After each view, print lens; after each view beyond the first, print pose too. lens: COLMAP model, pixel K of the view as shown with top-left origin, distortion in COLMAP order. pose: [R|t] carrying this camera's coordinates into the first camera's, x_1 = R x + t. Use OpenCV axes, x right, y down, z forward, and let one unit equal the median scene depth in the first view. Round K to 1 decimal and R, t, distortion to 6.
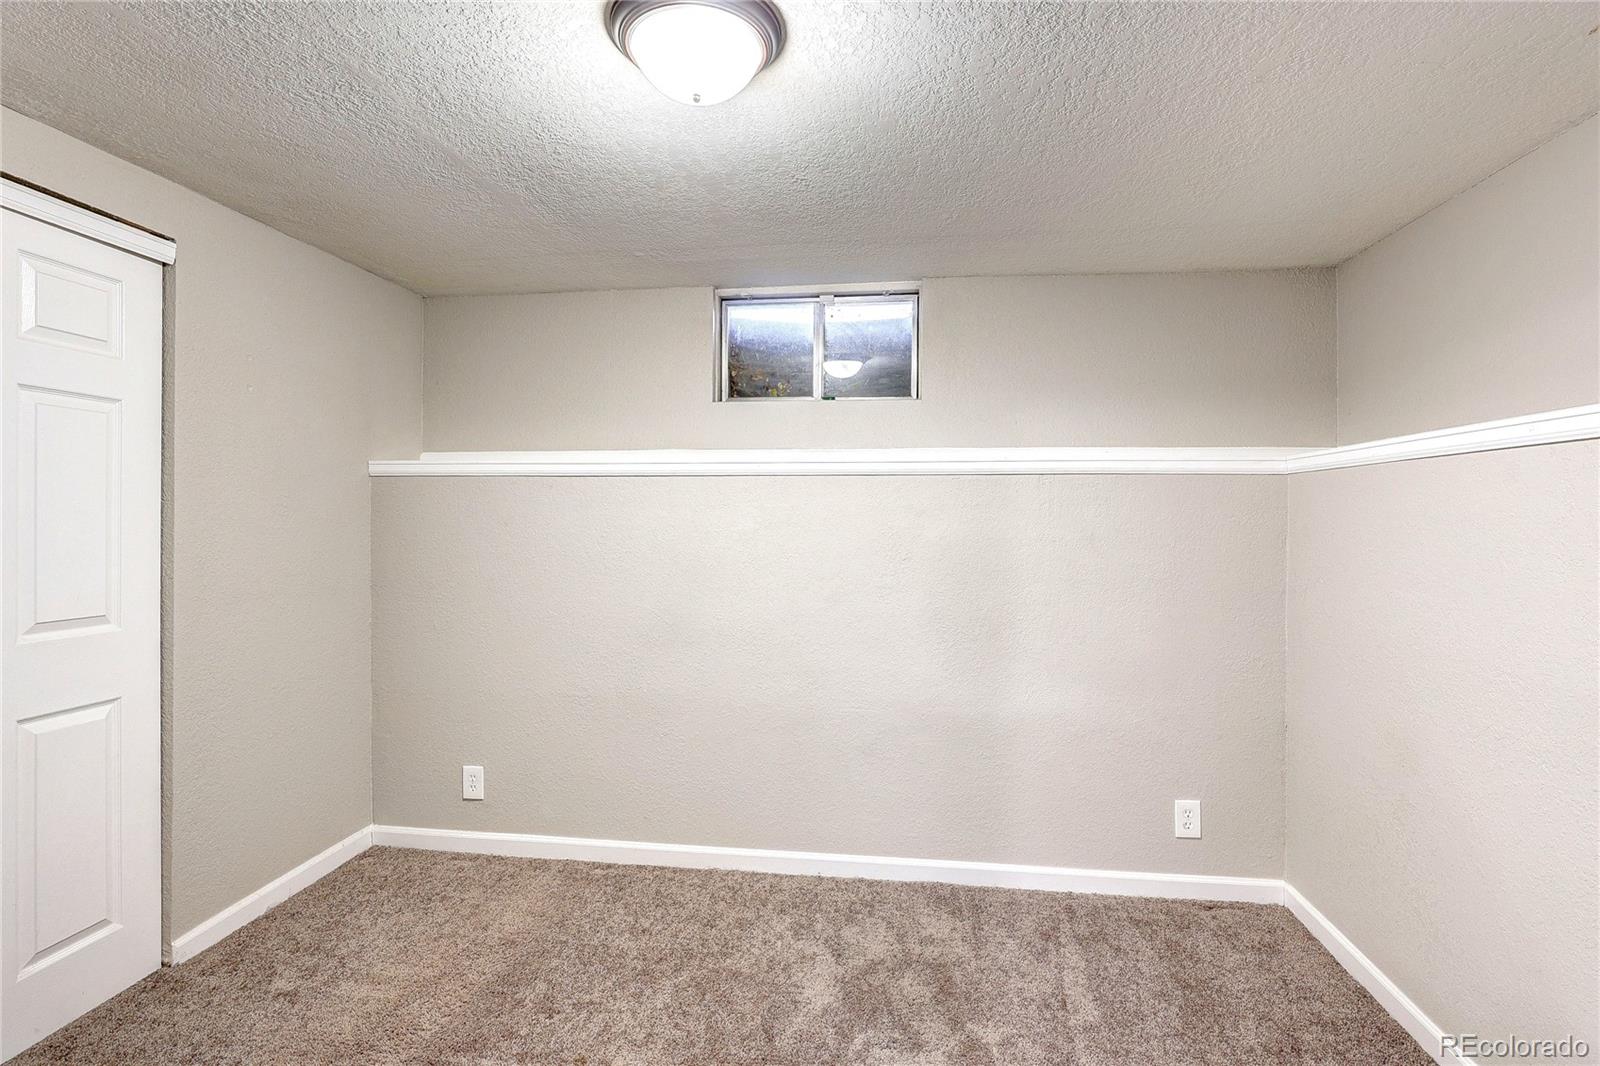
lens RADIAL K [[754.2, 0, 800.1], [0, 754.2, 538.1], [0, 0, 1]] dist [-0.005695, 0.000346]
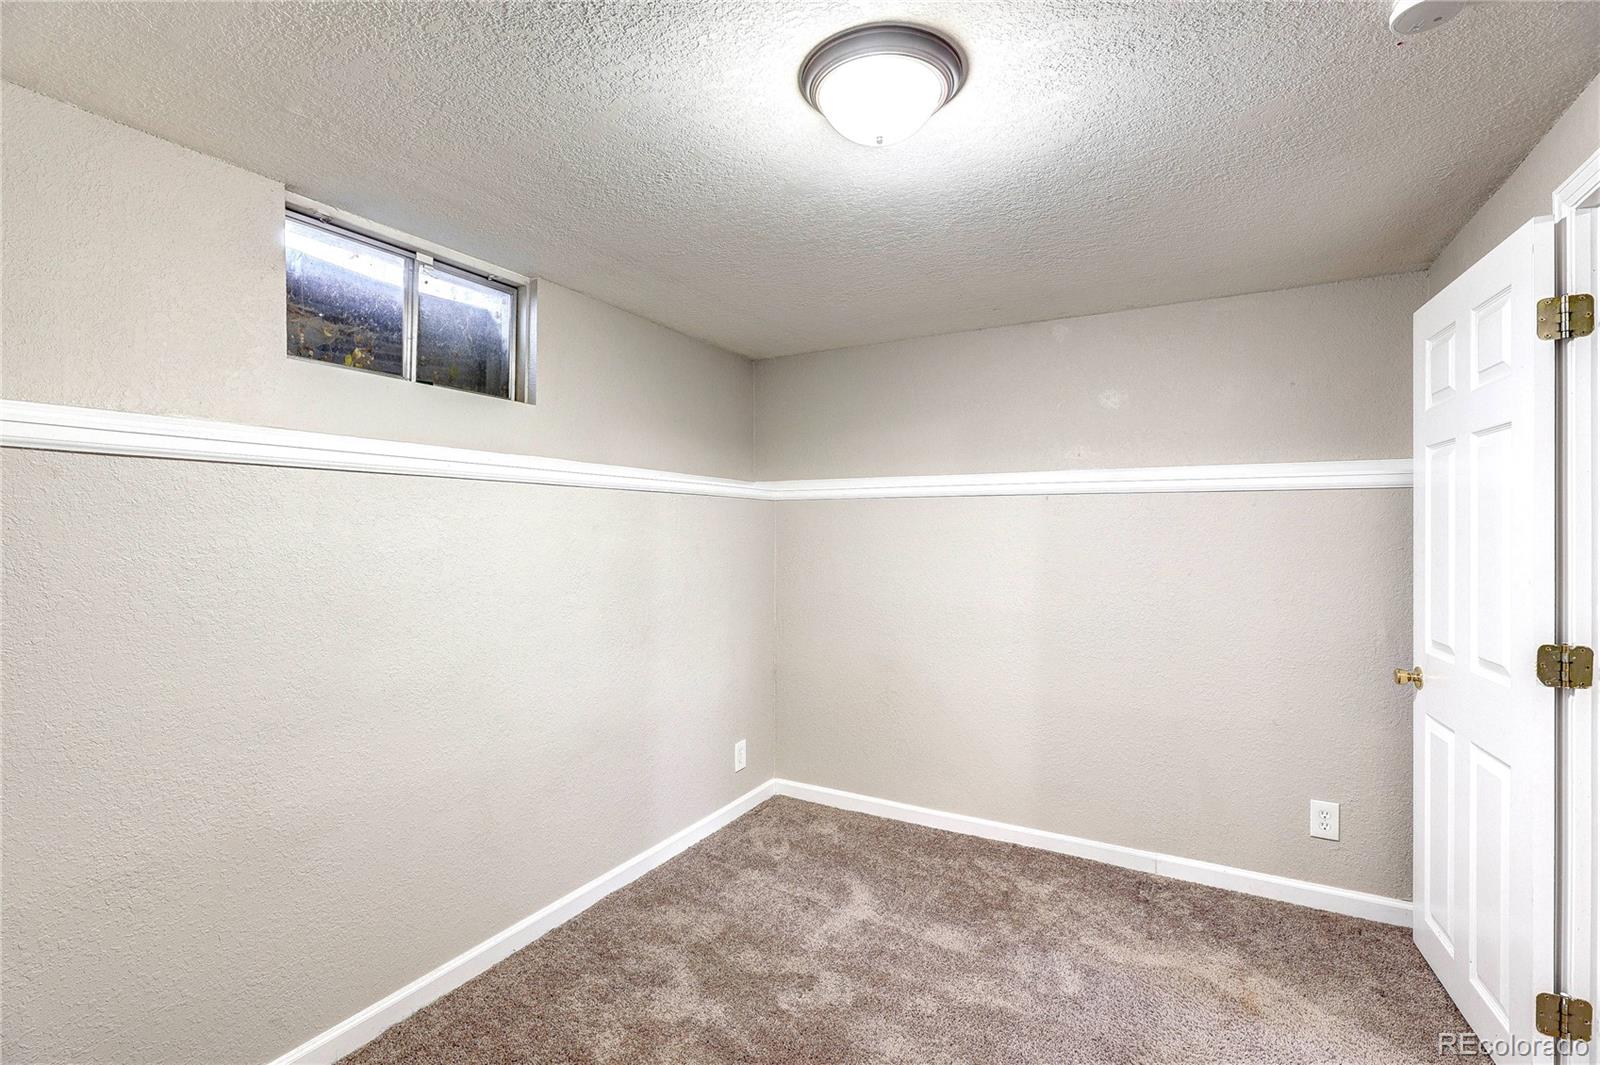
lens RADIAL K [[754.2, 0, 793.9], [0, 754.2, 525.6], [0, 0, 1]] dist [-0.005695, 0.000346]
pose [[0.357712, -0.000199, 0.933832, -0.588714], [0.011135, 0.999930, -0.004052, -0.025650], [-0.933765, 0.011848, 0.357689, 0.354343]]
